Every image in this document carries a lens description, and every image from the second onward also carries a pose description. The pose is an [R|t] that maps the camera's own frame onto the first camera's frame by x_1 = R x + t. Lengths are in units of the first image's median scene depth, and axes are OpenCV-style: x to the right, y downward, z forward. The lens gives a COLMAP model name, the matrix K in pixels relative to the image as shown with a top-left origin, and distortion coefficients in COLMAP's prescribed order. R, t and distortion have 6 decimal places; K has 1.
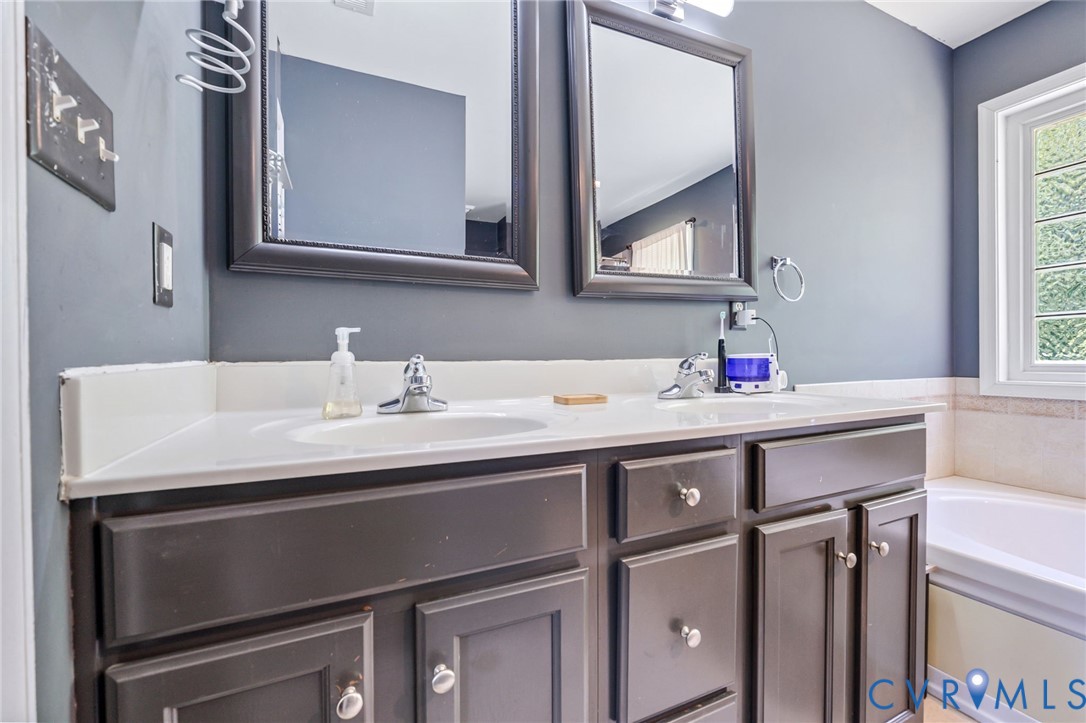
lens RADIAL K [[467.9, 0, 545.5], [0, 467.9, 365.5], [0, 0, 1]] dist [0.000103, -0.000045]
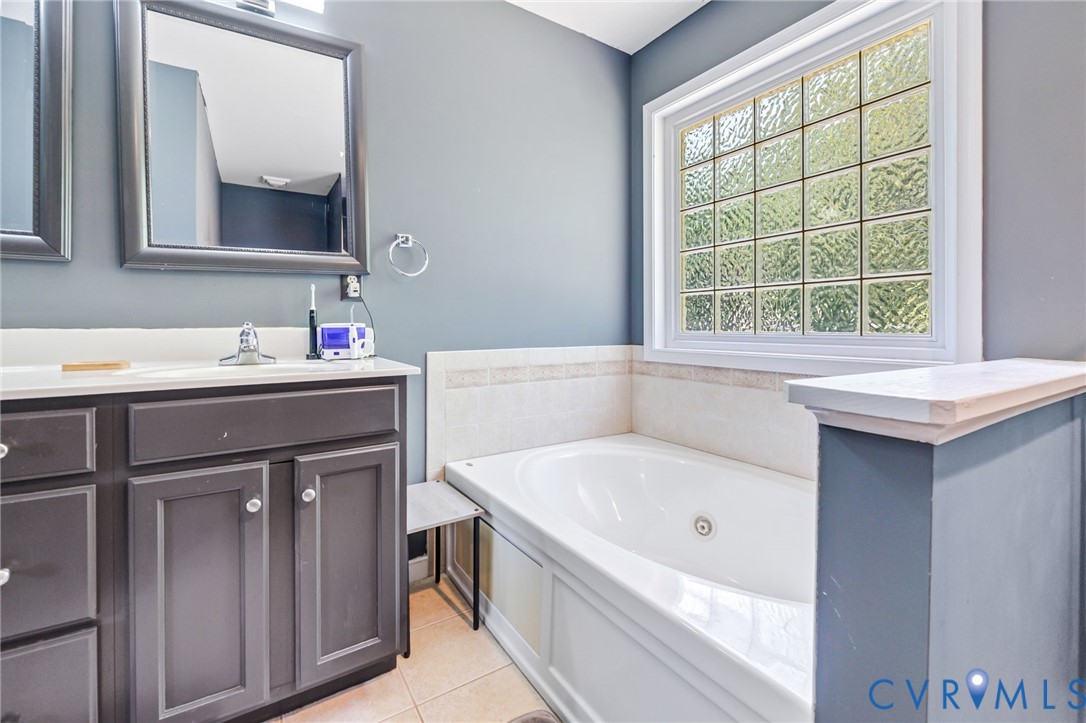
lens RADIAL K [[467.1, 0, 542.4], [0, 467.1, 326.3], [0, 0, 1]] dist [-0.001178, -0.000195]
pose [[0.992591, 0.005615, 0.121372, 0.559752], [-0.004135, 0.999914, -0.012448, -0.005135], [-0.121431, 0.011853, 0.992529, -0.095998]]
